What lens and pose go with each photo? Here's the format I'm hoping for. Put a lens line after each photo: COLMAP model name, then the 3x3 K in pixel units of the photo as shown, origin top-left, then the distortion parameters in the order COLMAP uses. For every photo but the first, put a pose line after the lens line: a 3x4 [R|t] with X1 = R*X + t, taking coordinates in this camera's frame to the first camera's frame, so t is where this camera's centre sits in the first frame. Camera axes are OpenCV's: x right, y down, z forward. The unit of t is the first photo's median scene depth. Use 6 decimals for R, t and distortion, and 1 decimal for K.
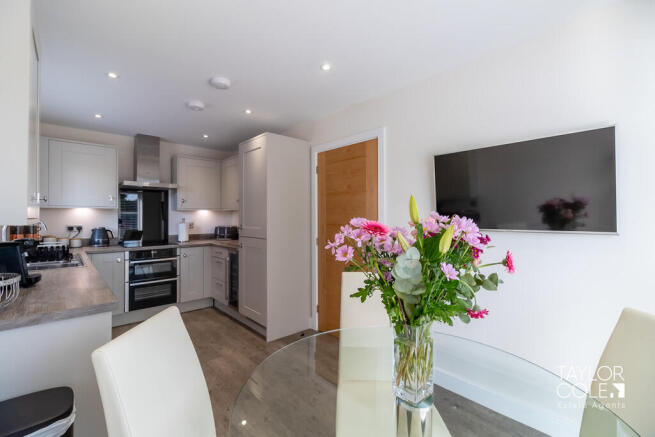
lens RADIAL K [[288.6, 0, 323.6], [0, 288.6, 215.5], [0, 0, 1]] dist [-0.003352, 0.000260]
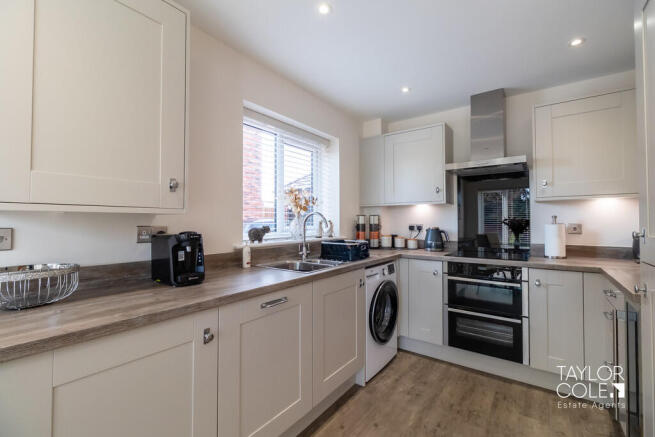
lens RADIAL K [[288.6, 0, 327.7], [0, 288.6, 215.1], [0, 0, 1]] dist [-0.003352, 0.000260]
pose [[0.194957, -0.022538, -0.980553, -0.029137], [0.004651, 0.999746, -0.022055, 0.023014], [0.980801, -0.000261, 0.195013, 0.539797]]
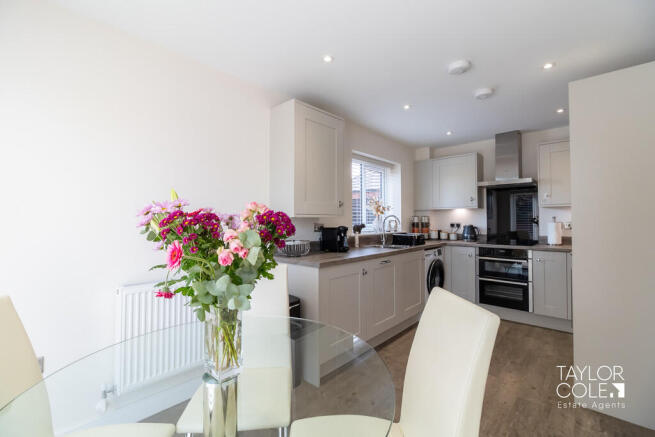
lens RADIAL K [[288.6, 0, 322.7], [0, 288.6, 215.1], [0, 0, 1]] dist [-0.003352, 0.000260]
pose [[0.079949, -0.018344, -0.996630, 0.337708], [0.005938, 0.999822, -0.017927, 0.019218], [0.996781, -0.004485, 0.080044, 0.314092]]
